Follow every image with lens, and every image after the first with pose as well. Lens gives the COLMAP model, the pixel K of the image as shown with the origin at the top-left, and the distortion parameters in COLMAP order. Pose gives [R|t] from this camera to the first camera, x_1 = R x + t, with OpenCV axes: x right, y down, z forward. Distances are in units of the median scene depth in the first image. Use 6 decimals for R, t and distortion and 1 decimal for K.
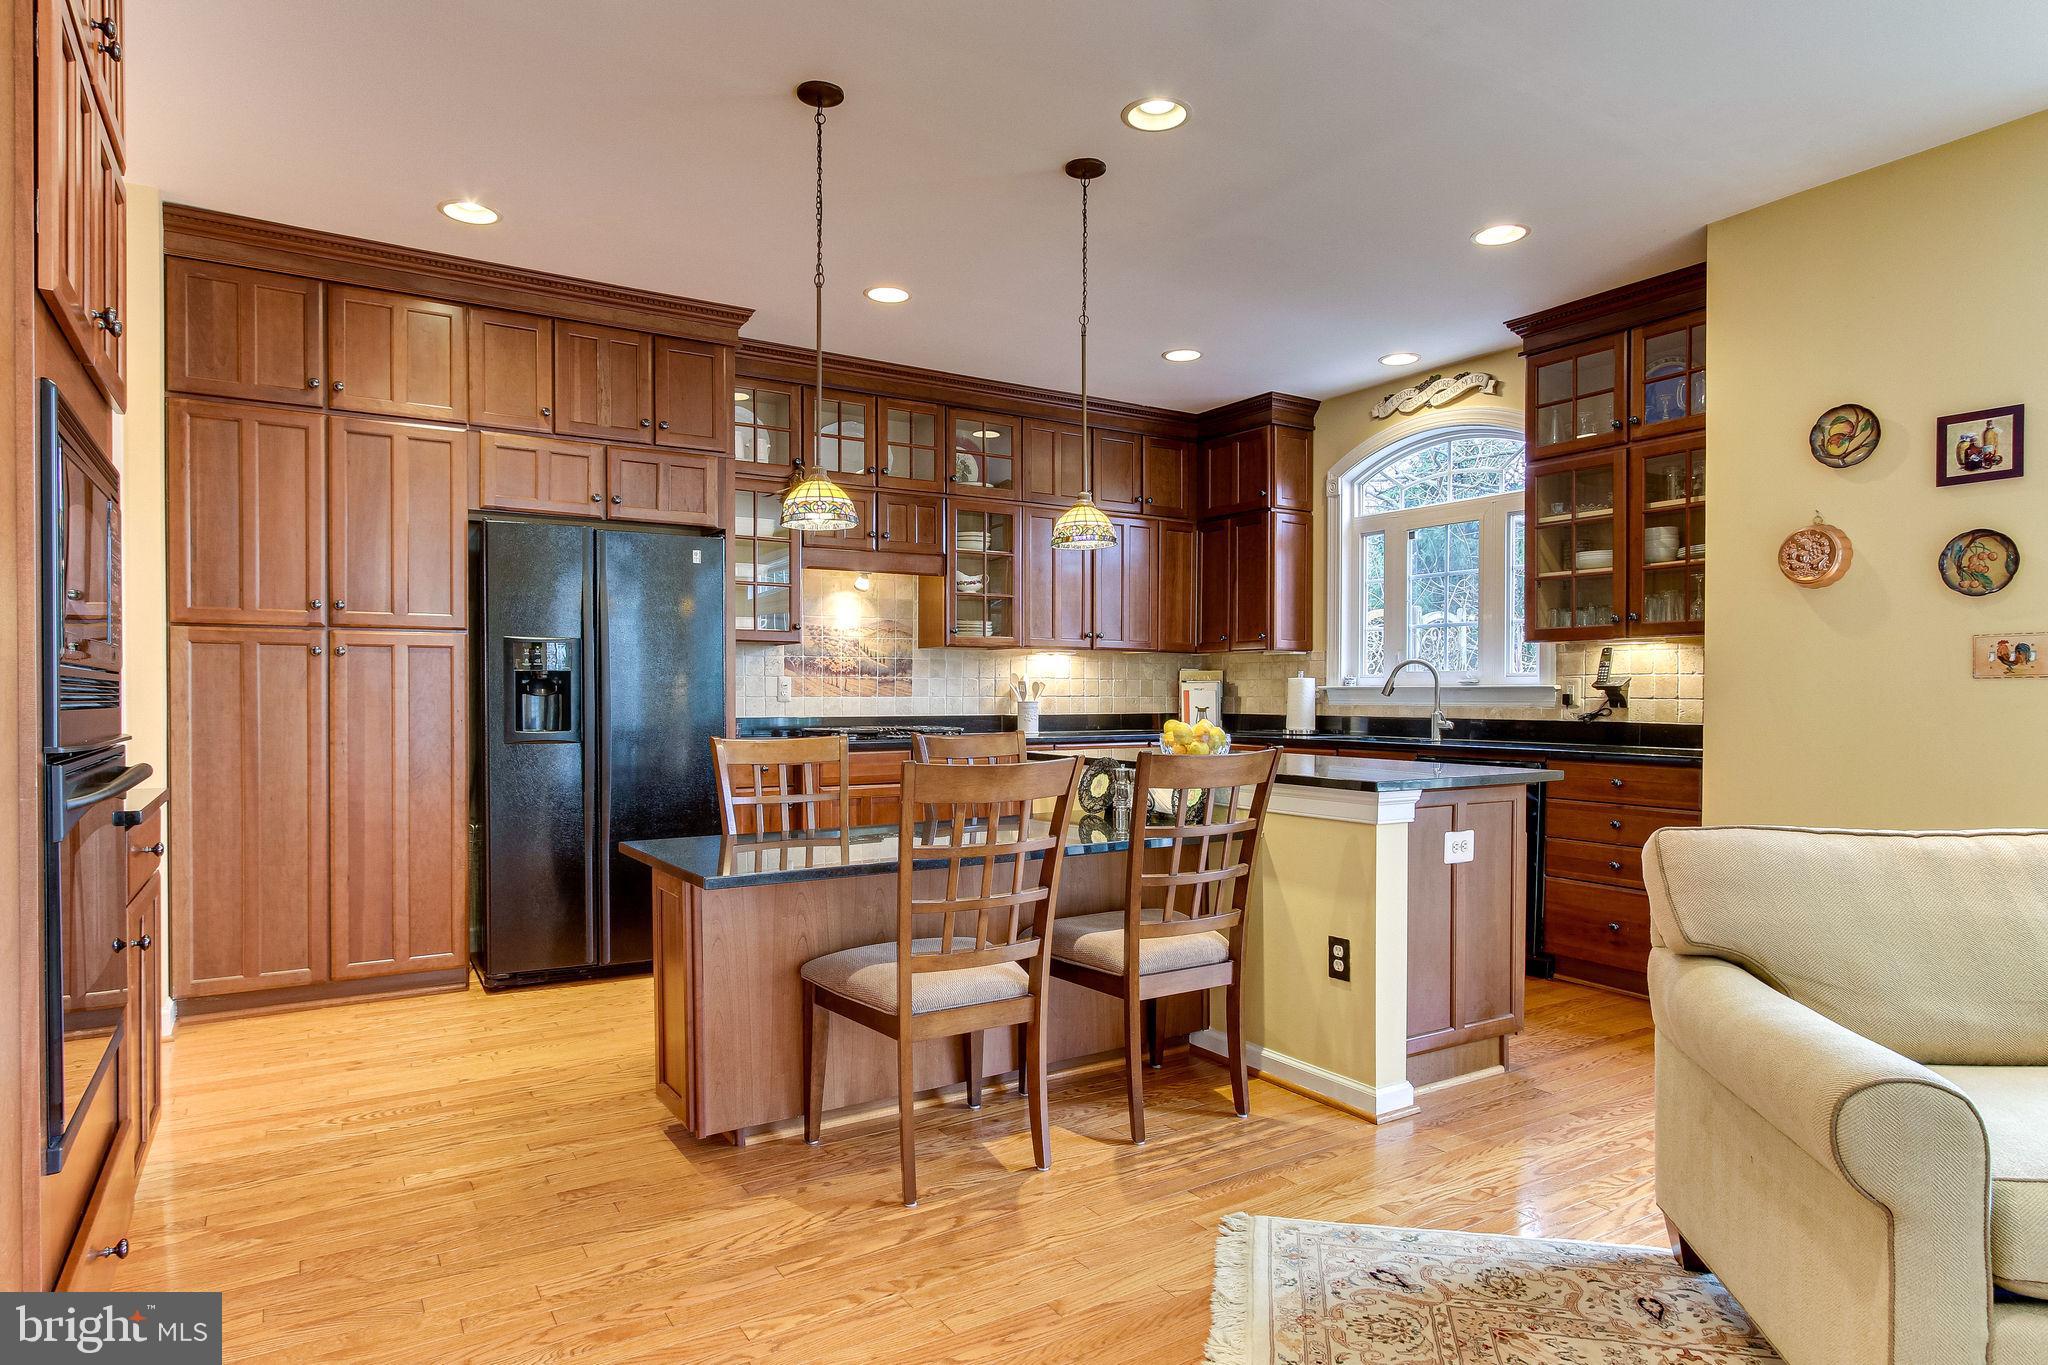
lens RADIAL K [[1176.7, 0, 1025.3], [0, 1176.7, 703.4], [0, 0, 1]] dist [0.000172, 0.004410]
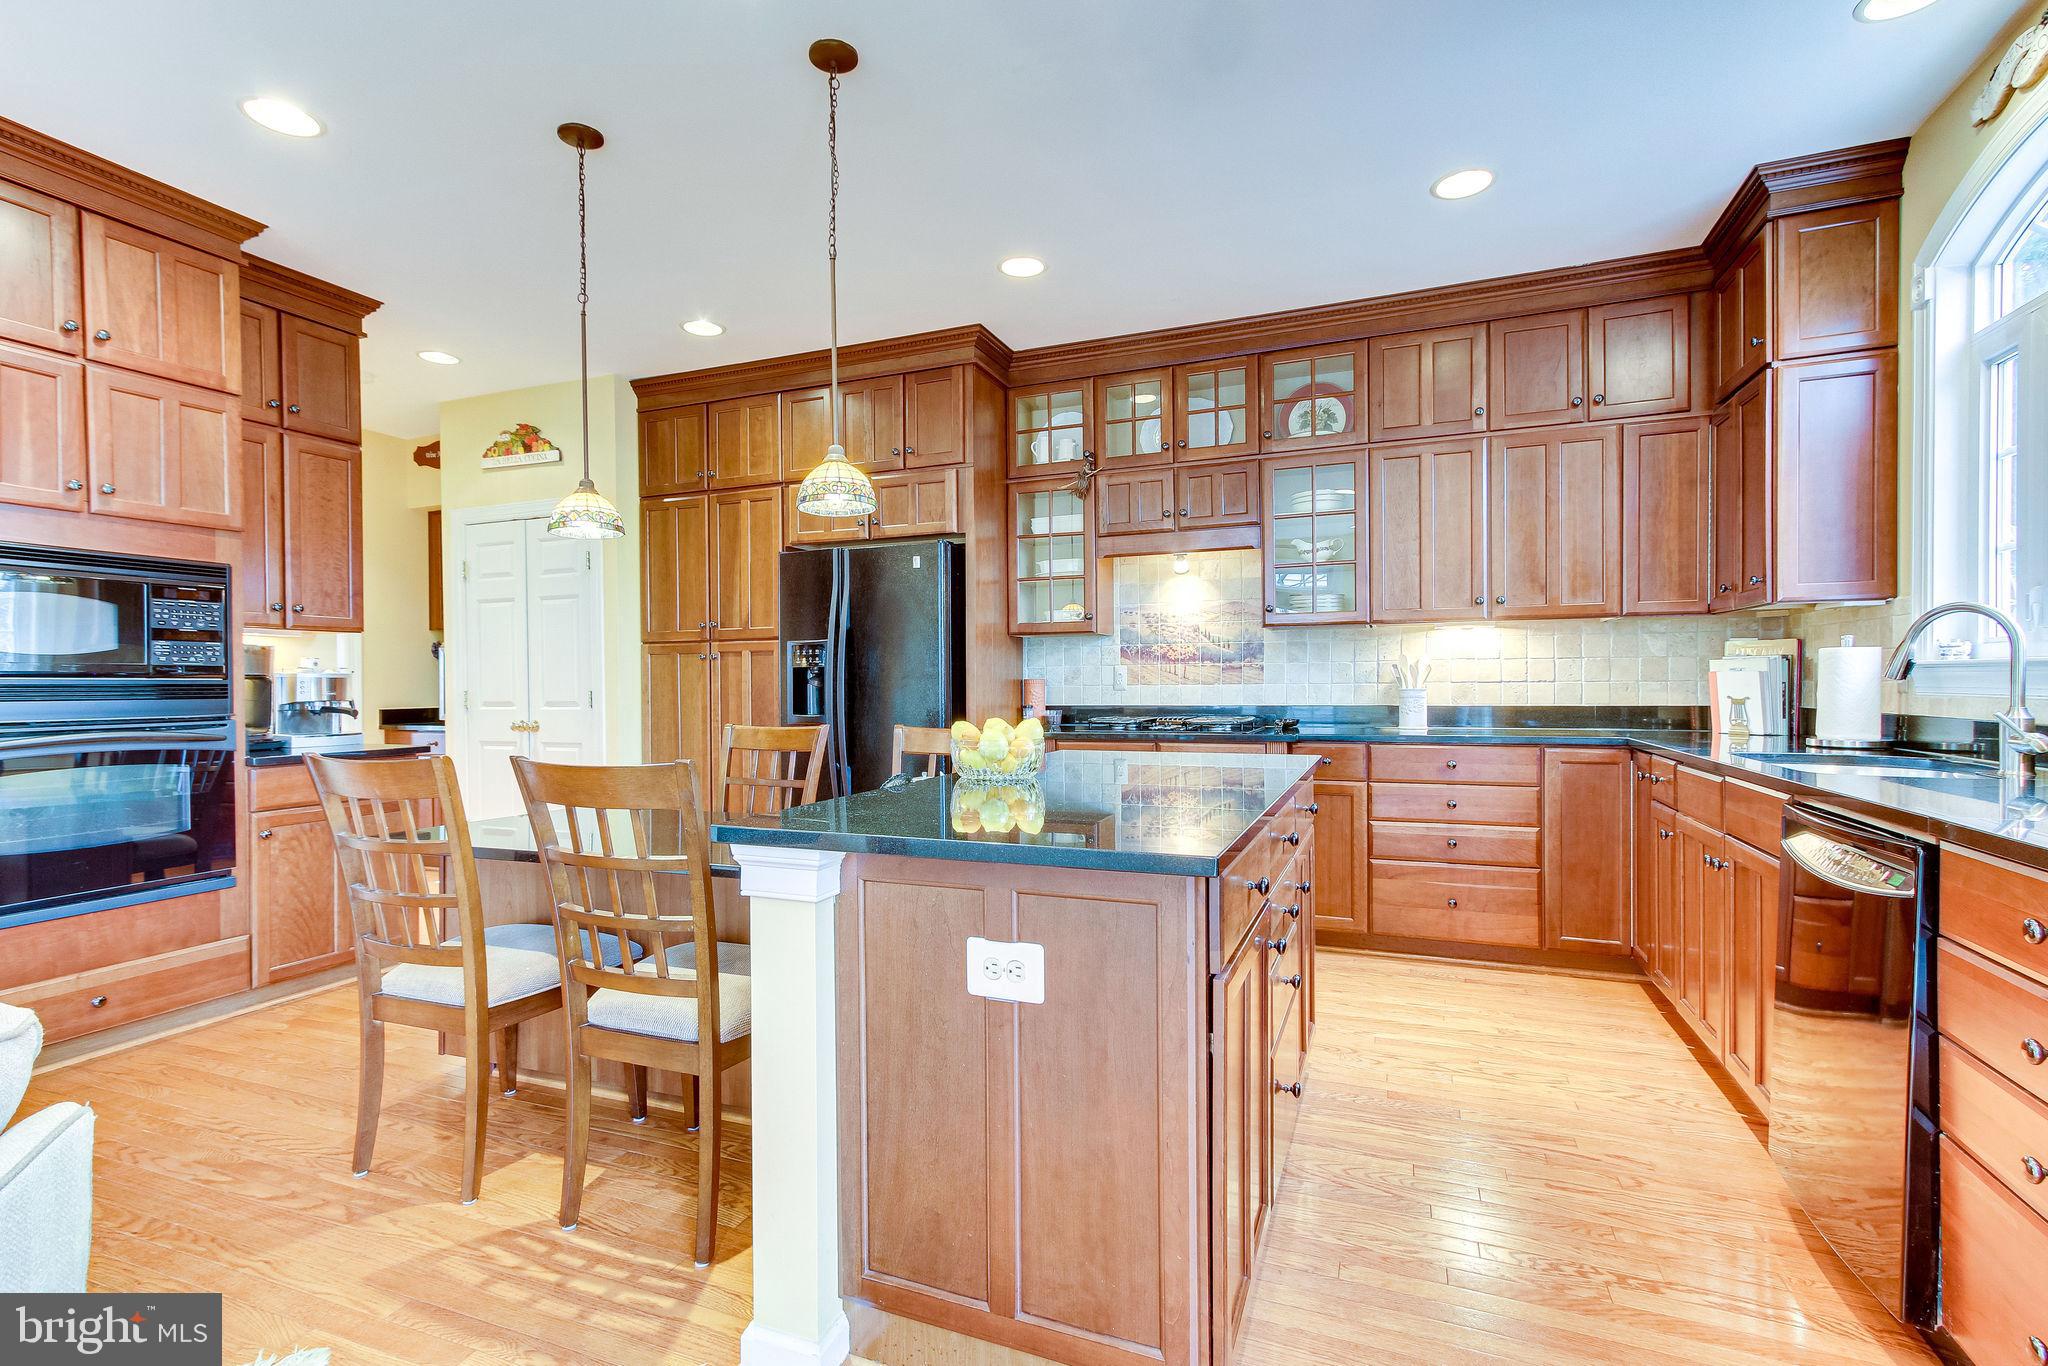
lens RADIAL K [[976.0, 0, 995.2], [0, 976.0, 682.4], [0, 0, 1]] dist [0.013454, -0.000049]
pose [[0.564606, -0.005528, -0.825342, 0.568211], [0.002126, 0.999984, -0.005243, -0.005452], [0.825358, 0.001205, 0.564609, 0.576979]]
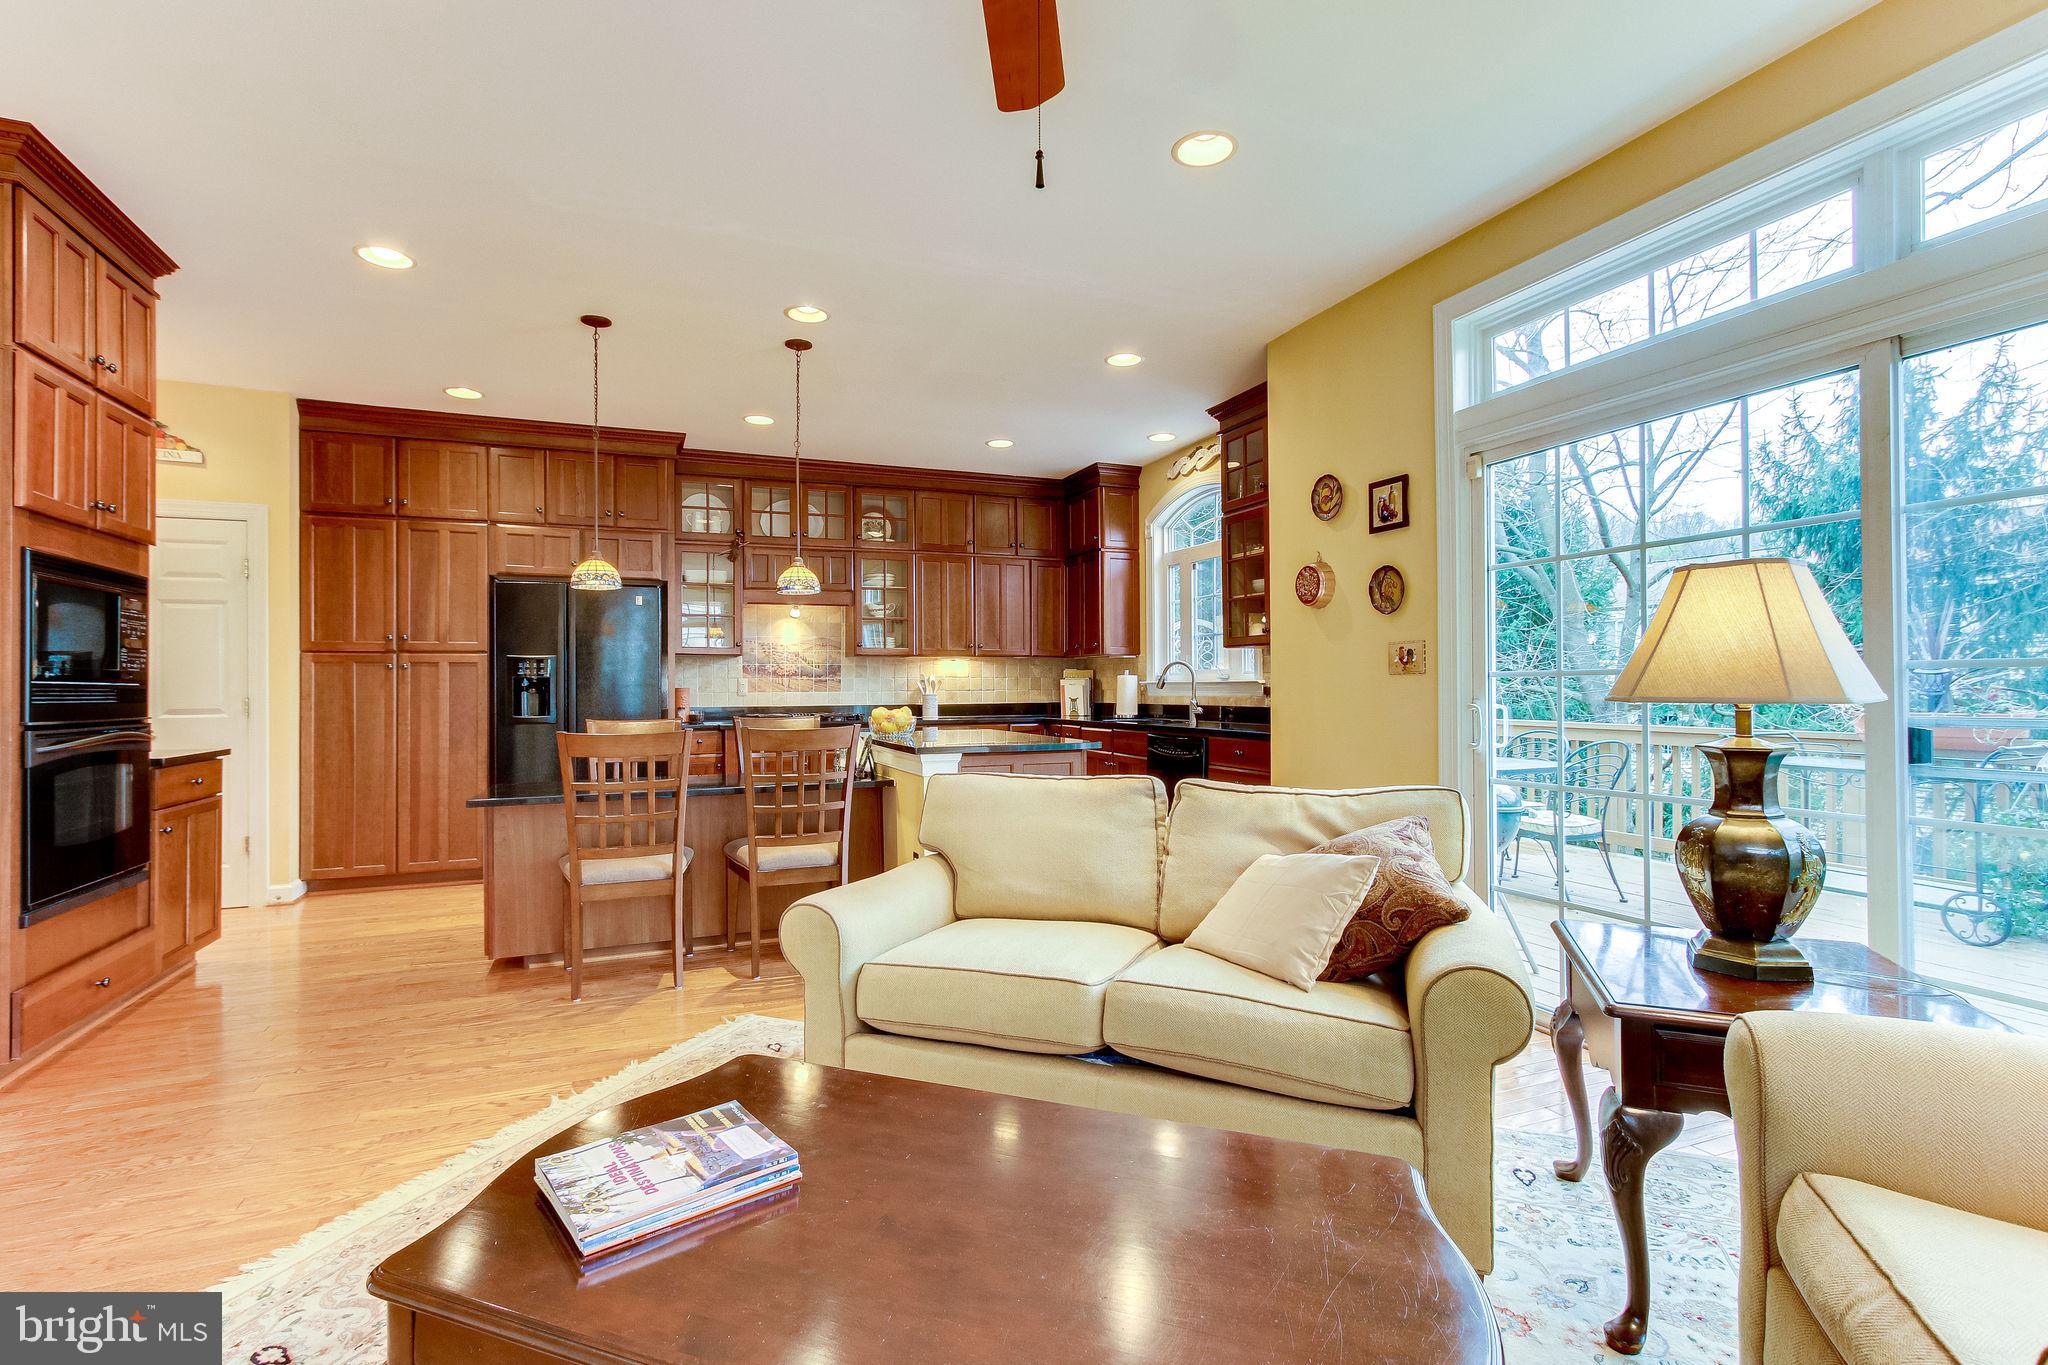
lens RADIAL K [[976.0, 0, 1015.2], [0, 976.0, 674.3], [0, 0, 1]] dist [0.013454, -0.000049]
pose [[0.982239, -0.010133, -0.187358, 0.459275], [0.006014, 0.999728, -0.022537, 0.001107], [0.187535, 0.021010, 0.982033, -0.147431]]
